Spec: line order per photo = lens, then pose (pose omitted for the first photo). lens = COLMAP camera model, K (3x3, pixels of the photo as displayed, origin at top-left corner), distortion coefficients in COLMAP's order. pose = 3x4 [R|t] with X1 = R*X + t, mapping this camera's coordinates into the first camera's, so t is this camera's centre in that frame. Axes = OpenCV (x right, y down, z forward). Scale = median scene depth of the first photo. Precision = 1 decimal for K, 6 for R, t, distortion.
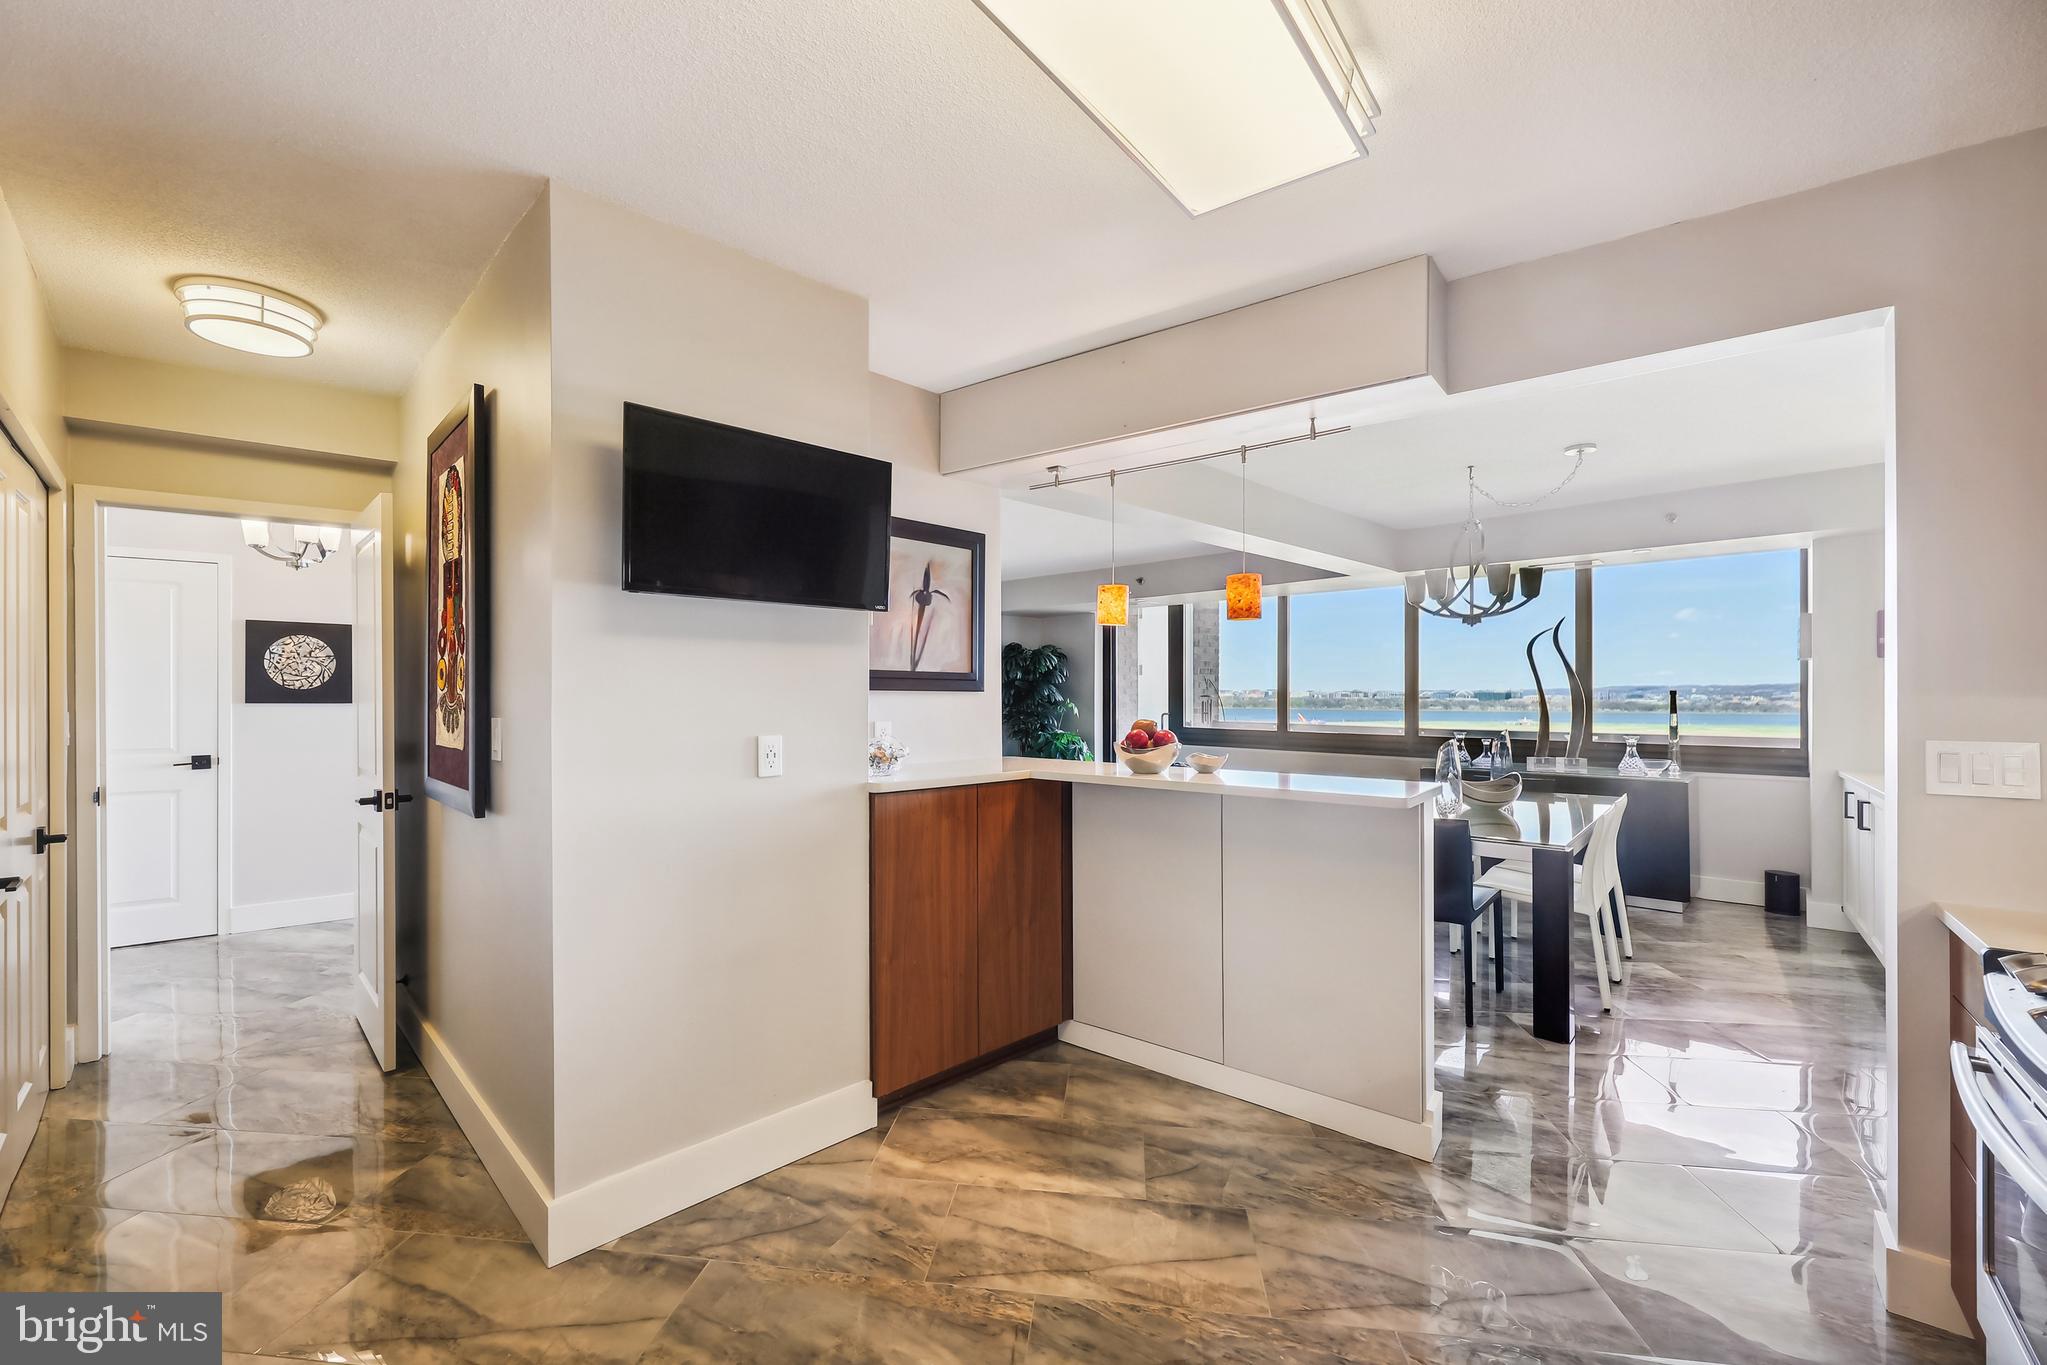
lens RADIAL K [[826.1, 0, 1027.8], [0, 826.1, 688.0], [0, 0, 1]] dist [-0.000055, -0.000504]
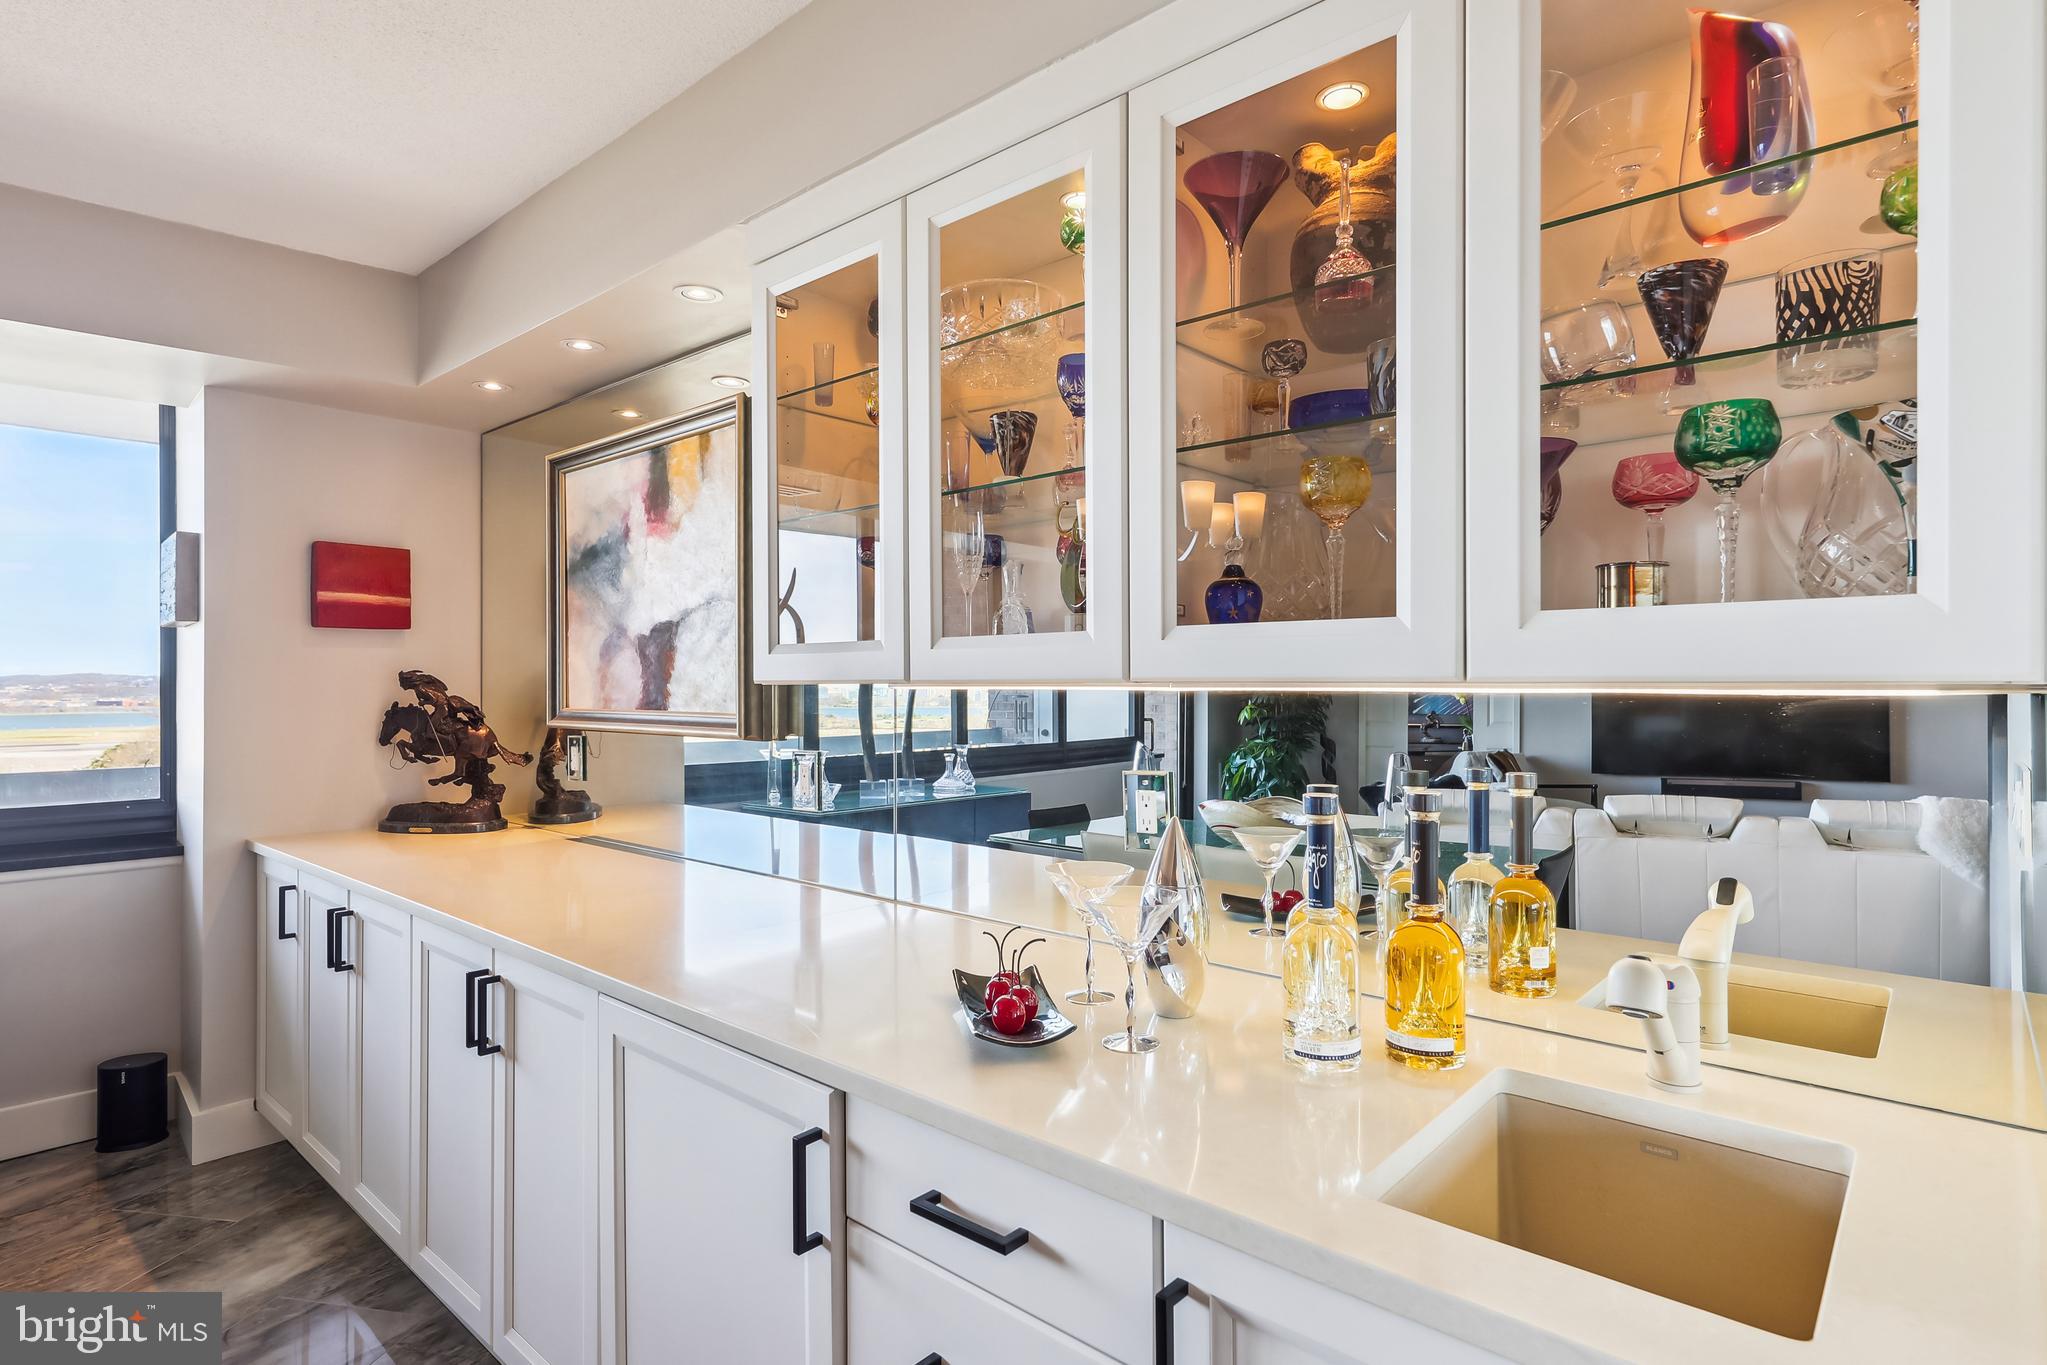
lens RADIAL K [[1034.5, 0, 1028.4], [0, 1034.5, 687.4], [0, 0, 1]] dist [0.004806, 0.001729]
pose [[0.094016, 0.008793, 0.995532, 0.317670], [0.009488, 0.999908, -0.009728, 0.013445], [-0.995525, 0.010360, 0.093924, 0.376203]]
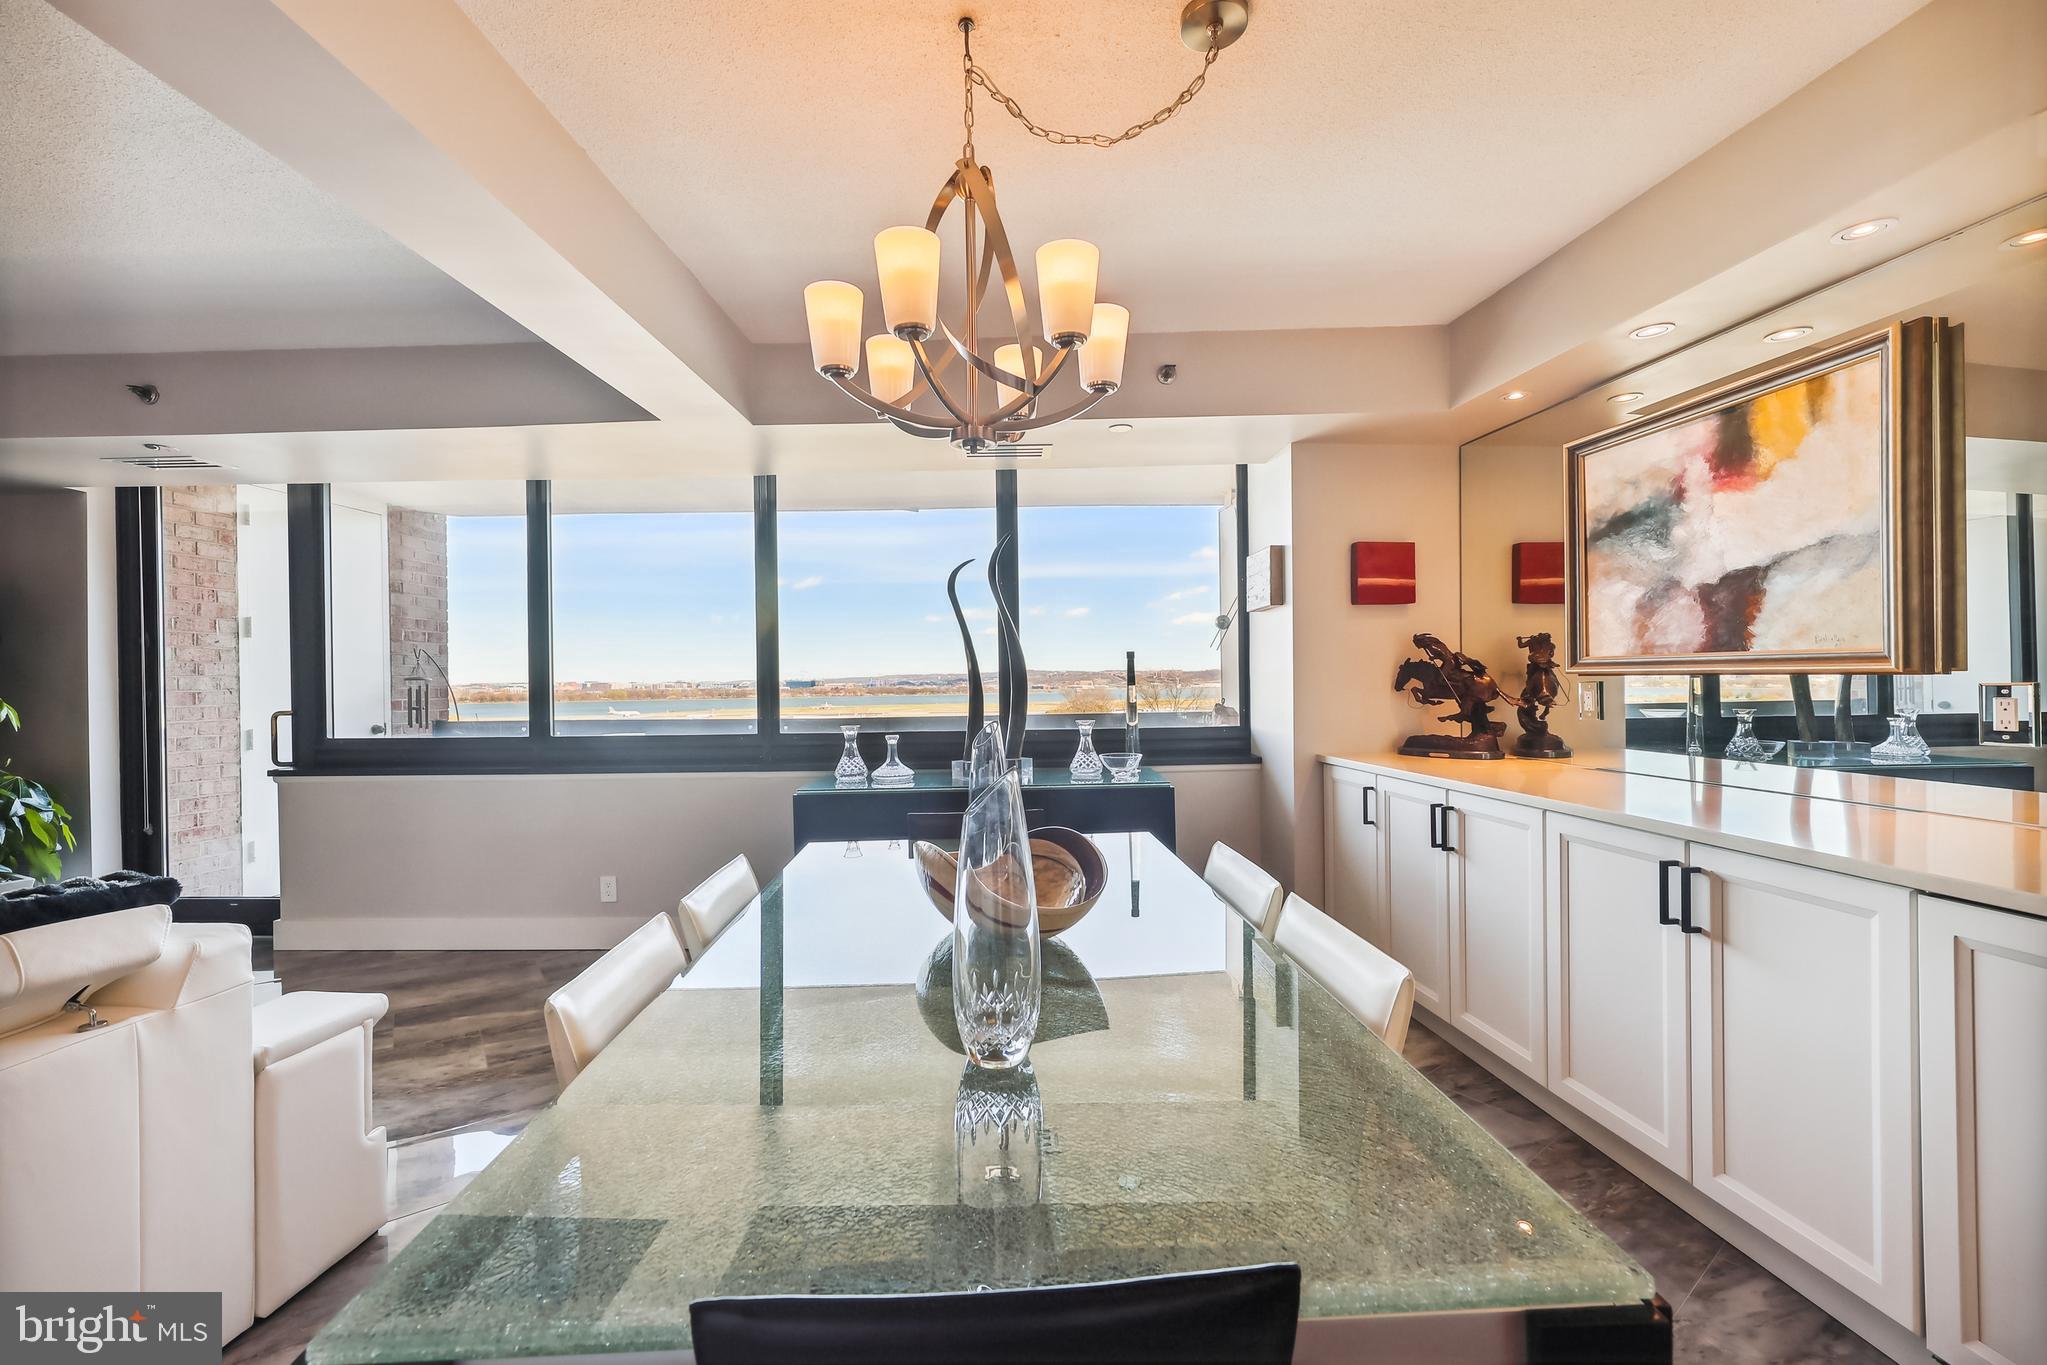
lens RADIAL K [[826.1, 0, 1017.4], [0, 826.1, 684.7], [0, 0, 1]] dist [-0.000055, -0.000504]
pose [[0.745856, -0.004863, 0.666090, 0.239999], [0.011158, 0.999924, -0.005194, 0.031749], [-0.666014, 0.011306, 0.745853, 0.516394]]
